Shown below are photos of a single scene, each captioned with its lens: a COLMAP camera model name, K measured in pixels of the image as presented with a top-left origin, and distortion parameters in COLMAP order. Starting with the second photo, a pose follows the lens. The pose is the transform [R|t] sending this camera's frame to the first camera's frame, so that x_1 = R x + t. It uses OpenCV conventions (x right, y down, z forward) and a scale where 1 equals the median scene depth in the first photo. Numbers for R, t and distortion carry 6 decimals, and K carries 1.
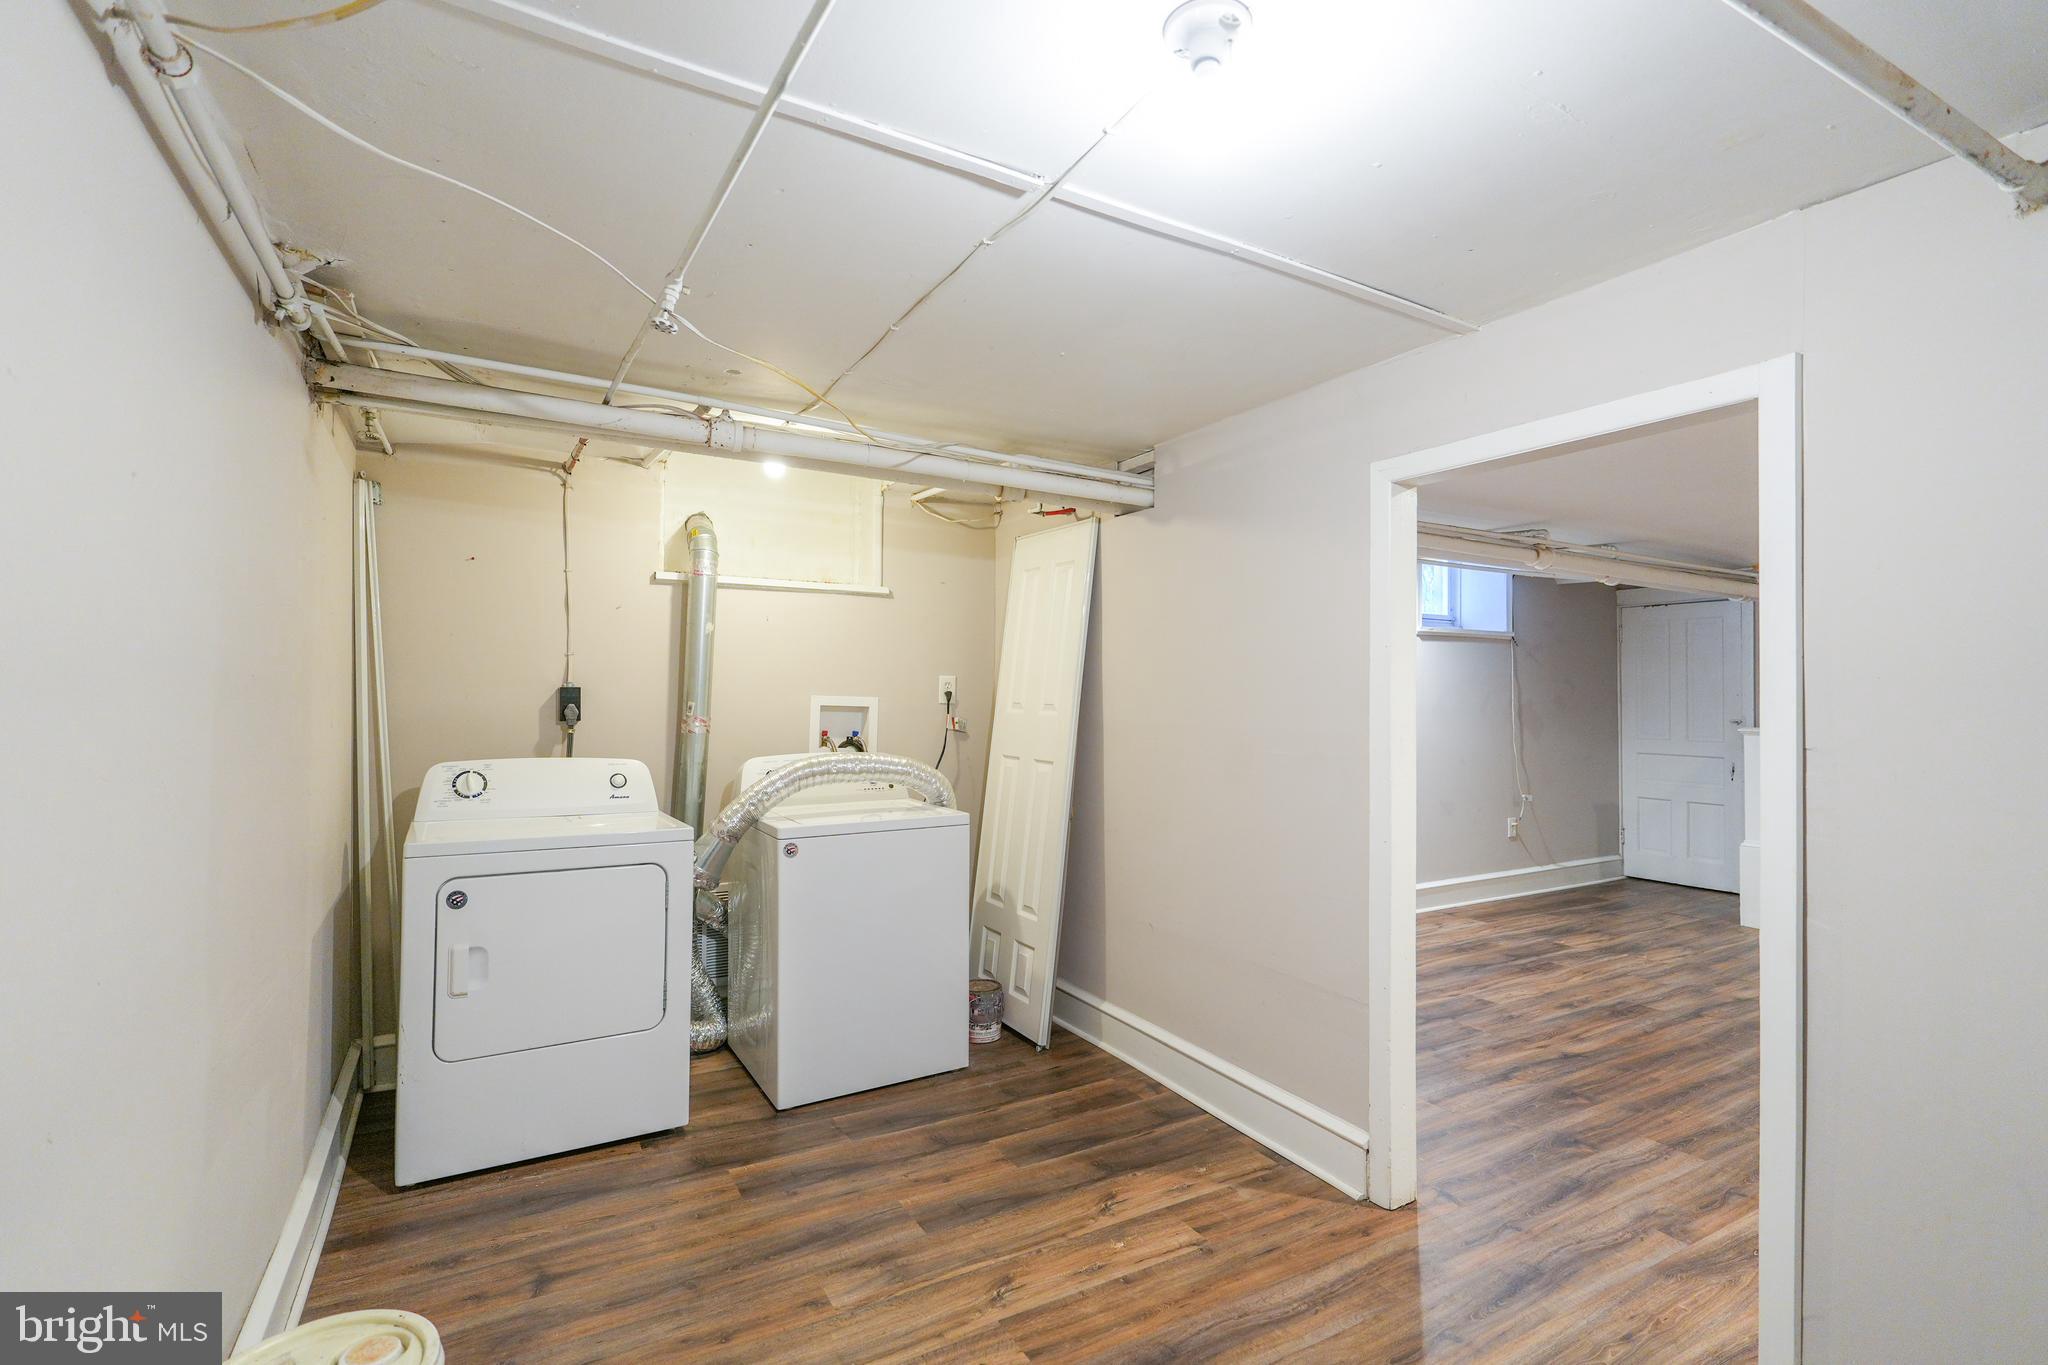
lens RADIAL K [[947.9, 0, 1026.5], [0, 947.9, 684.5], [0, 0, 1]] dist [0.003031, -0.000316]
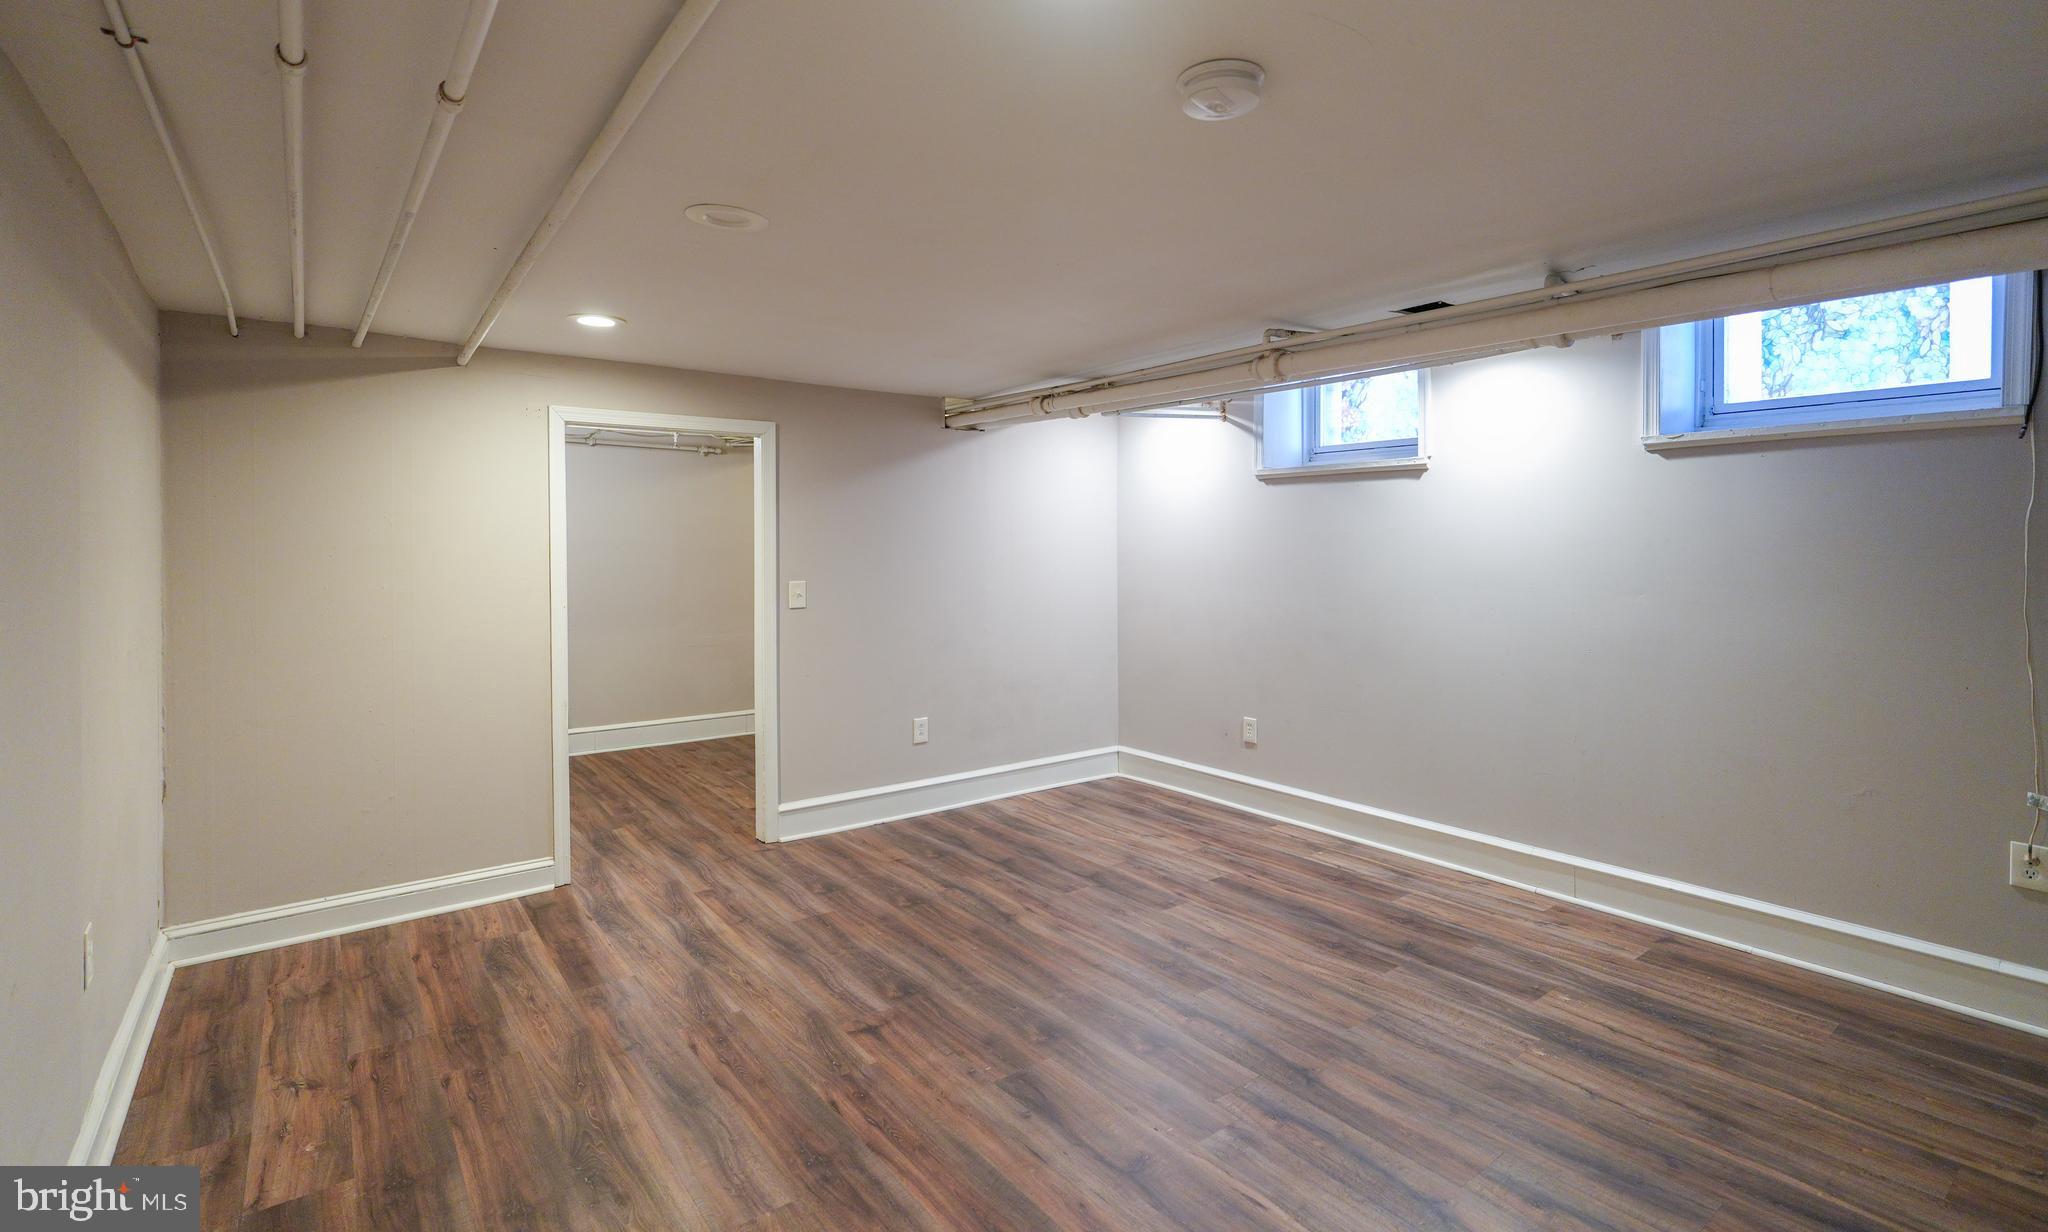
lens RADIAL K [[948.5, 0, 1034.0], [0, 948.5, 551.5], [0, 0, 1]] dist [-0.000351, -0.000327]
pose [[0.125306, 0.002472, -0.992115, 1.196908], [0.014288, 0.999889, 0.004296, 0.002338], [0.992015, -0.014714, 0.125257, 0.694401]]
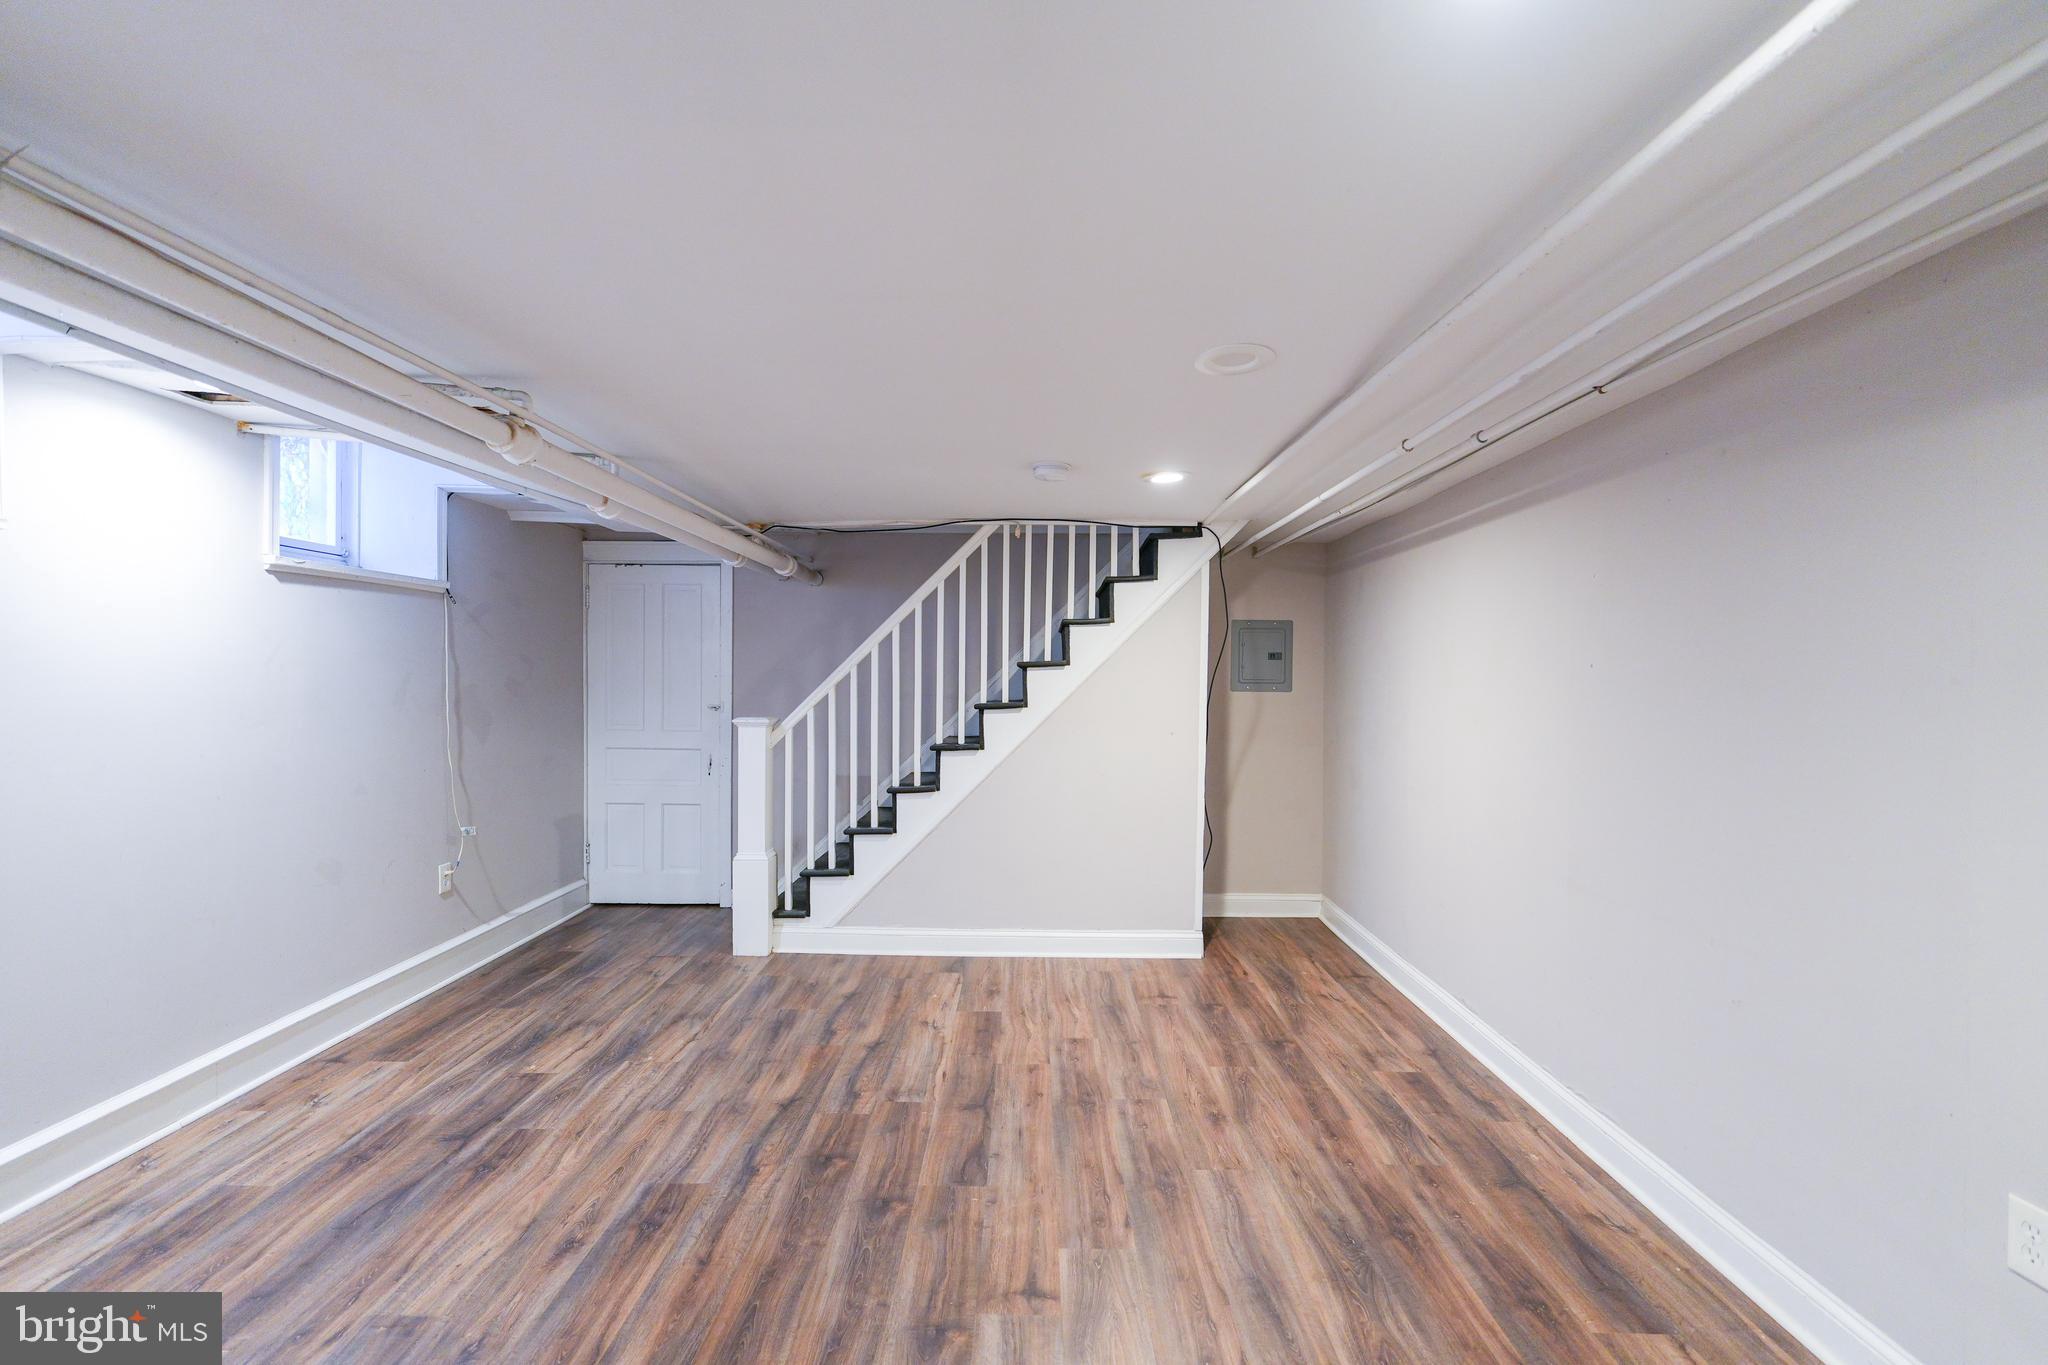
lens RADIAL K [[947.9, 0, 1026.5], [0, 947.9, 684.5], [0, 0, 1]] dist [0.003031, -0.000316]
pose [[0.507125, -0.011536, 0.861796, 0.204263], [-0.017586, 0.999564, 0.023728, -0.009406], [-0.861693, -0.027189, 0.506700, 0.438047]]
